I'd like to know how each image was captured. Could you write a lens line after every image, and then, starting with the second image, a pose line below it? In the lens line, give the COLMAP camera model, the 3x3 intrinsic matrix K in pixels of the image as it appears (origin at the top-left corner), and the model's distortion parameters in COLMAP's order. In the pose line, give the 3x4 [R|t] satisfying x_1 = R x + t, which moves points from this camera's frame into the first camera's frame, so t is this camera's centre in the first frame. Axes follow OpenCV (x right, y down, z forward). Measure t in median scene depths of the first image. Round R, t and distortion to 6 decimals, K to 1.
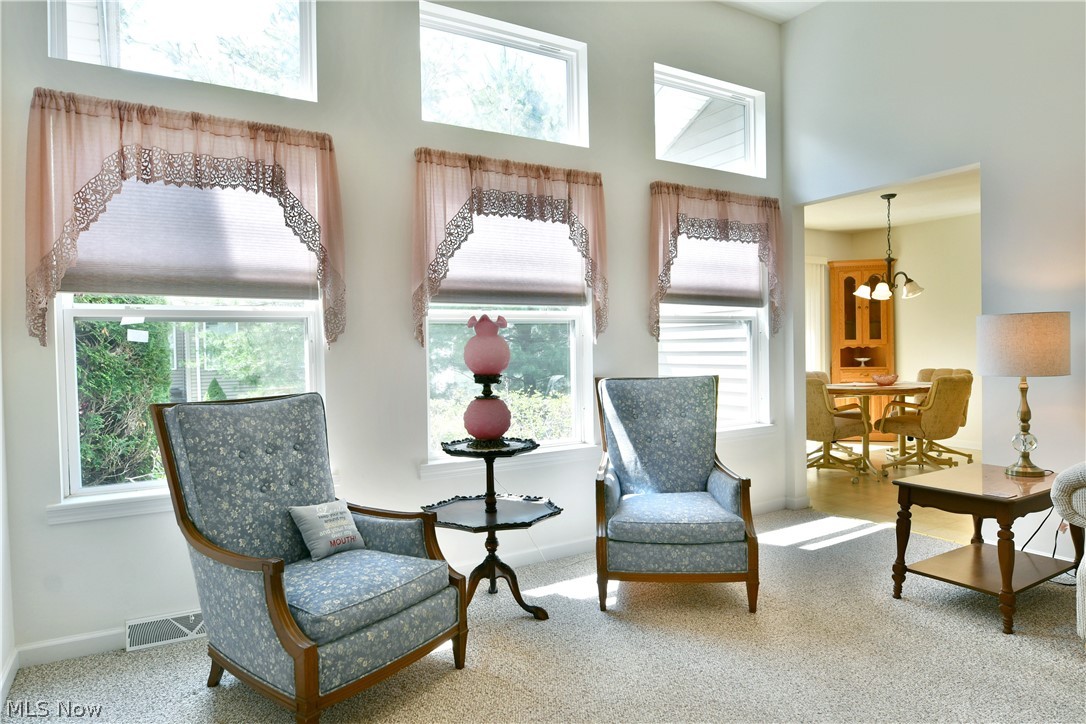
lens RADIAL K [[664.0, 0, 537.9], [0, 664.0, 353.3], [0, 0, 1]] dist [-0.013492, -0.000526]
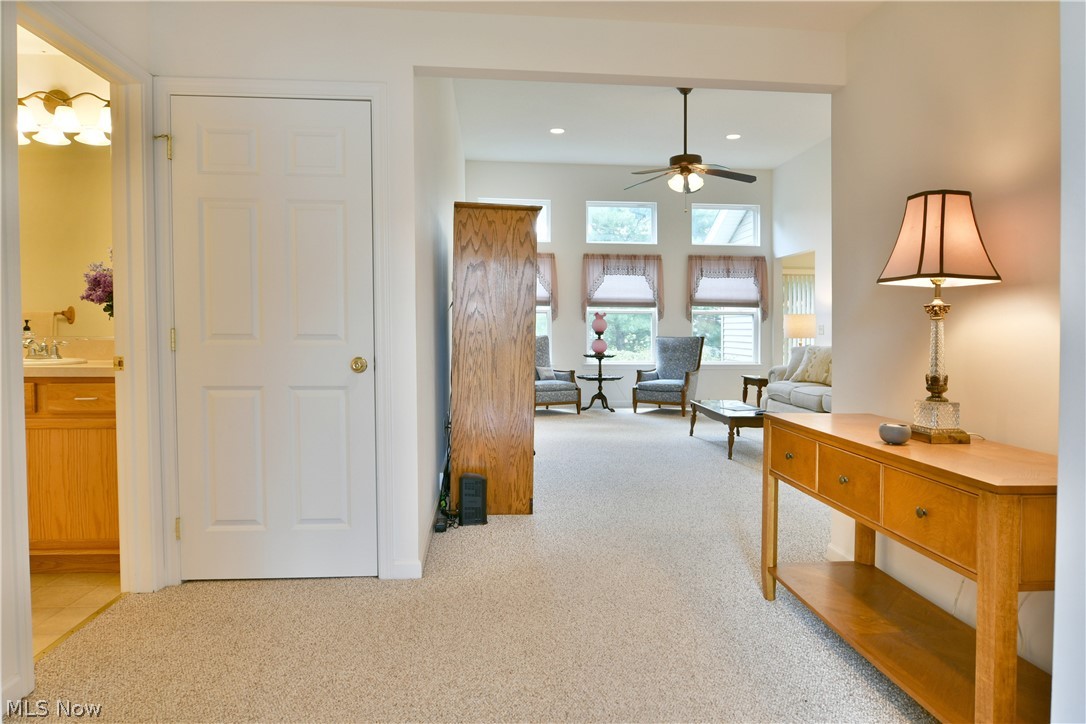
lens RADIAL K [[654.8, 0, 544.1], [0, 654.8, 338.8], [0, 0, 1]] dist [-0.018797, -0.003130]
pose [[0.900830, 0.030764, -0.433080, 0.990315], [-0.027578, 0.999527, 0.013638, 0.030178], [0.433295, -0.000342, 0.901252, -1.802476]]
